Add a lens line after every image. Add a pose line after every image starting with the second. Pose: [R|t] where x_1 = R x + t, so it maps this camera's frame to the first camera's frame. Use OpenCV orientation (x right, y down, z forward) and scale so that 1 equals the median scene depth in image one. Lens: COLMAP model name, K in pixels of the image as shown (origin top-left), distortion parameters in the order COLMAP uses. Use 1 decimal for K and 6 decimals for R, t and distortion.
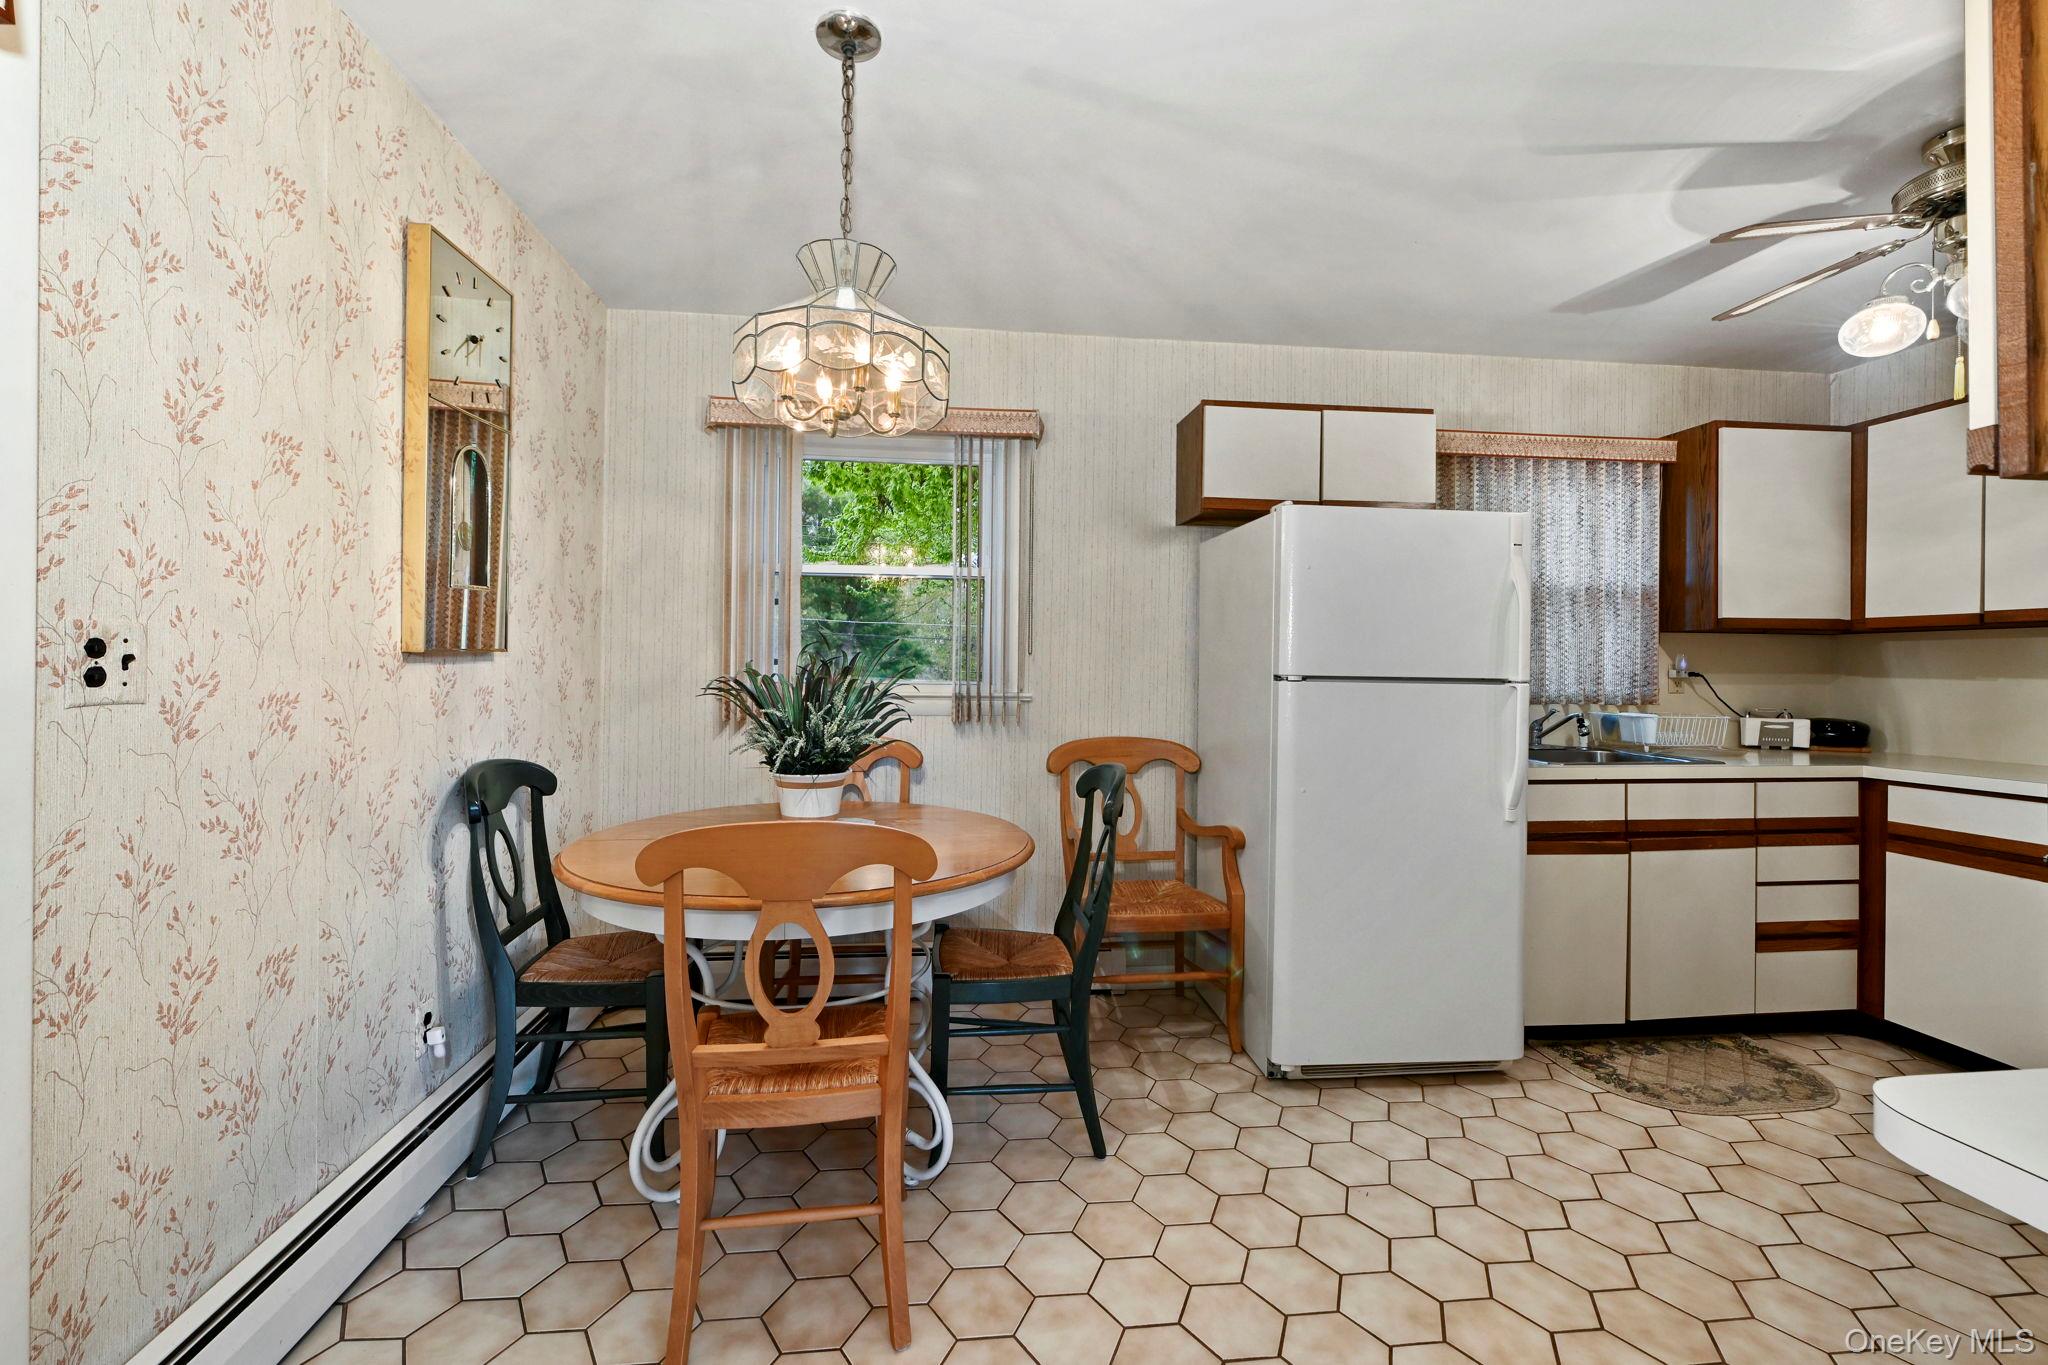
lens RADIAL K [[872.8, 0, 1023.2], [0, 872.8, 668.8], [0, 0, 1]] dist [-0.001750, -0.000246]
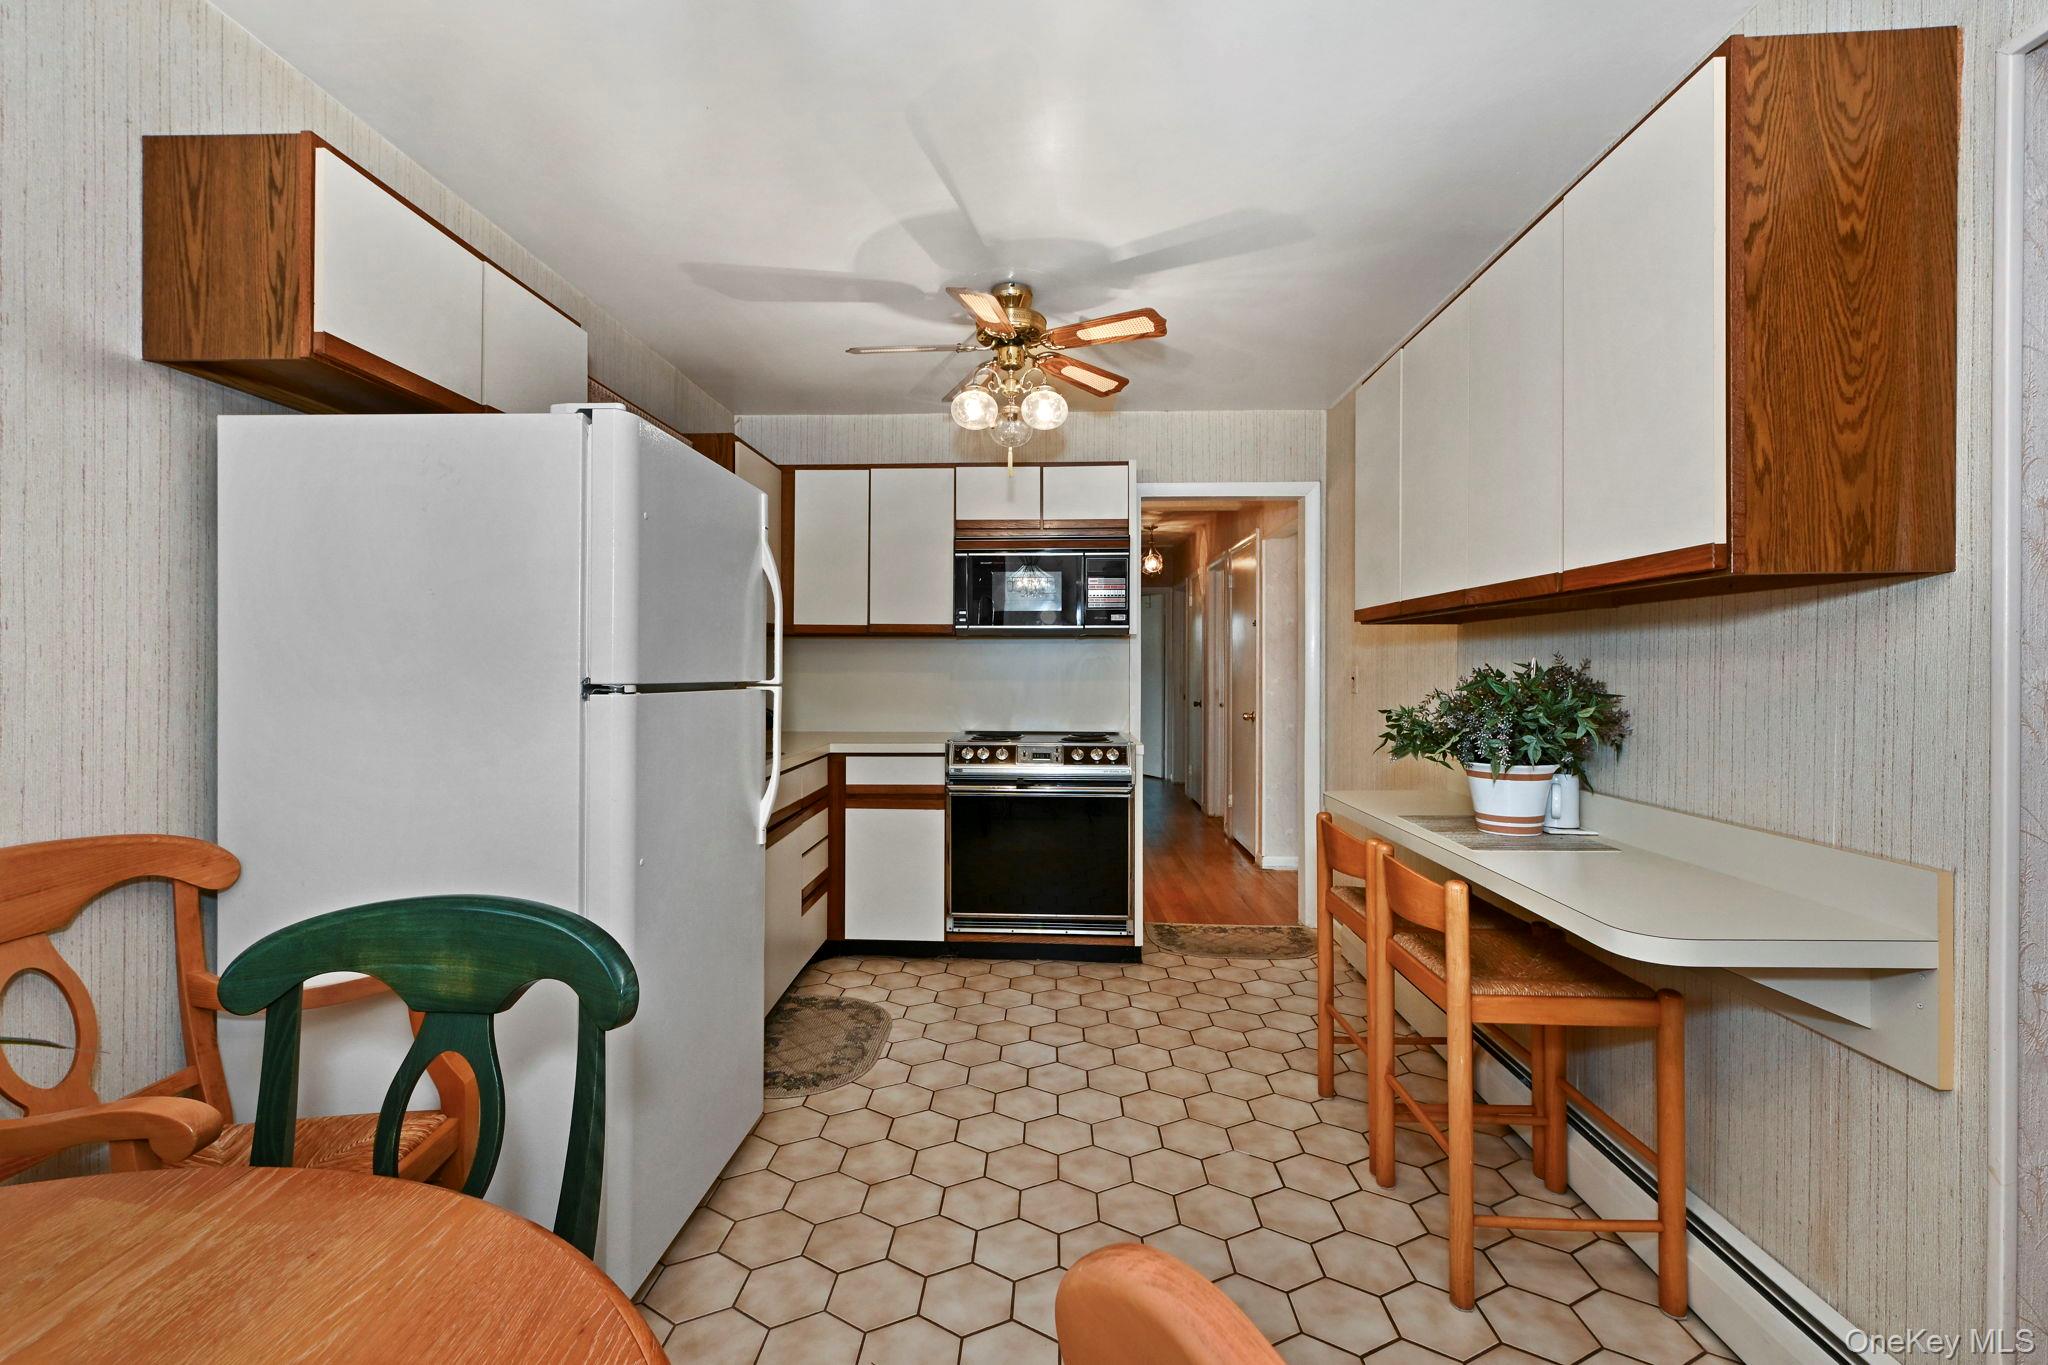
lens RADIAL K [[872.8, 0, 1021.0], [0, 872.8, 677.4], [0, 0, 1]] dist [-0.001750, -0.000246]
pose [[0.157896, -0.019562, 0.987262, -0.236355], [0.000174, 0.999804, 0.019783, -0.008802], [-0.987456, -0.002952, 0.157868, 0.551090]]
